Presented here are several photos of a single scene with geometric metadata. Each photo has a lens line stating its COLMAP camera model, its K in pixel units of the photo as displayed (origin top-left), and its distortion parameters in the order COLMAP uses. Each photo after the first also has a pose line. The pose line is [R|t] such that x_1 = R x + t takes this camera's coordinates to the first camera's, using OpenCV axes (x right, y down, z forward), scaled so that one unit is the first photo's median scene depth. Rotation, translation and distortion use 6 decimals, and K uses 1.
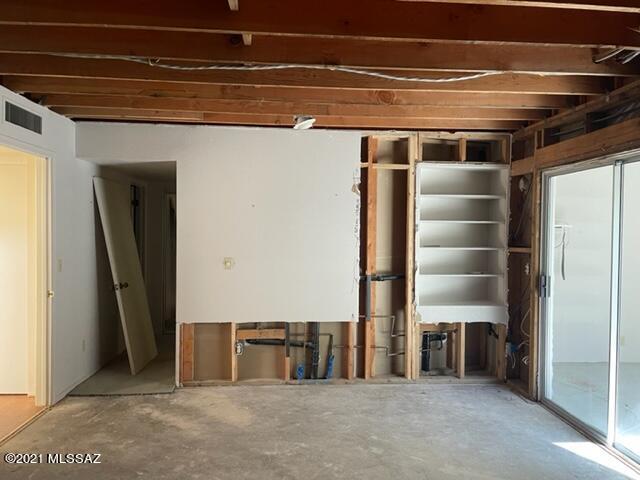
lens RADIAL K [[486.5, 0, 321.2], [0, 486.5, 239.5], [0, 0, 1]] dist [0.085313, -0.107915]
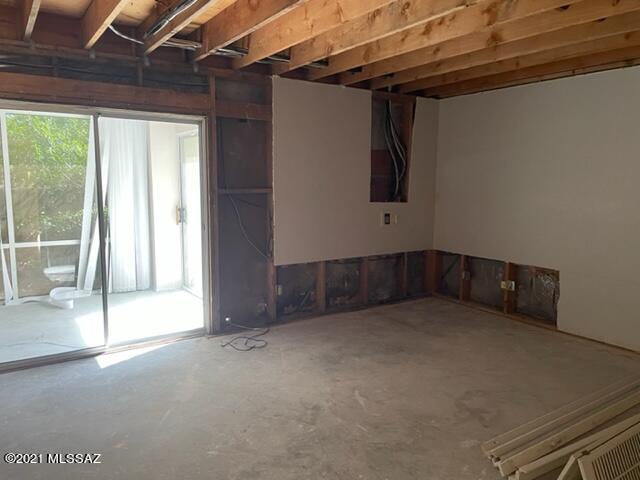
lens RADIAL K [[486.5, 0, 321.0], [0, 486.5, 239.8], [0, 0, 1]] dist [0.085313, -0.107915]
pose [[-0.505197, -0.124635, 0.853957, -0.661164], [0.011689, 0.988438, 0.151177, -0.028731], [-0.862925, 0.086356, -0.497899, 1.070487]]
